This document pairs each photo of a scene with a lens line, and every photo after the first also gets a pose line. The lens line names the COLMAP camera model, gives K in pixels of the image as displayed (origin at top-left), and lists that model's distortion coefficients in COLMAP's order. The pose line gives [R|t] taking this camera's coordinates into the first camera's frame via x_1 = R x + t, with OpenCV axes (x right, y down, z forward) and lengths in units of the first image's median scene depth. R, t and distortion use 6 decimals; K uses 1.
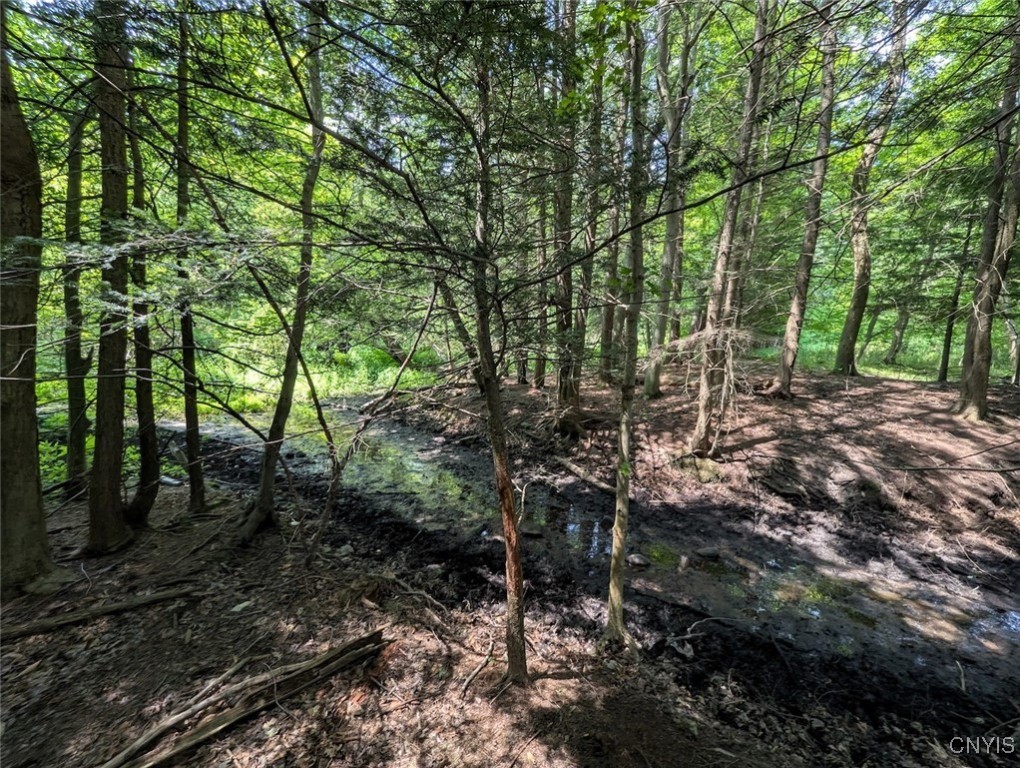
lens RADIAL K [[406.0, 0, 510.0], [0, 406.0, 384.0], [0, 0, 1]] dist [-0.001300, -0.000844]
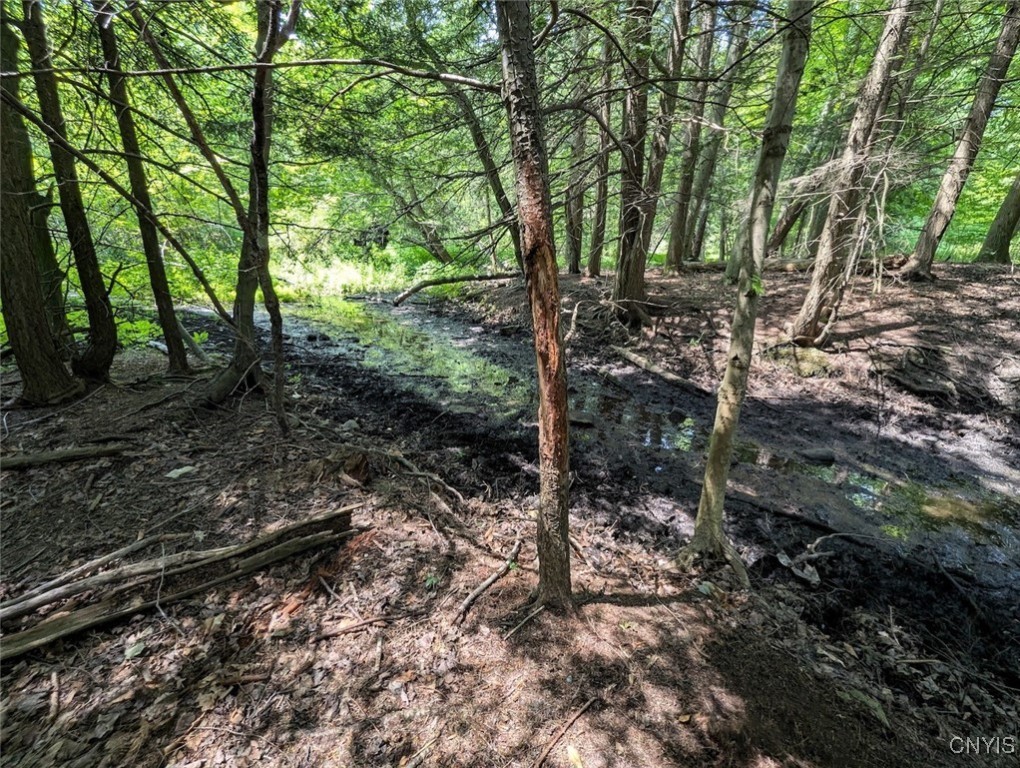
lens RADIAL K [[406.0, 0, 510.0], [0, 406.0, 384.0], [0, 0, 1]] dist [-0.001300, -0.000844]
pose [[0.992774, 0.030008, -0.116184, 0.007991], [-0.006527, 0.980297, 0.197421, 0.171687], [0.119819, -0.195237, 0.973410, 0.273445]]
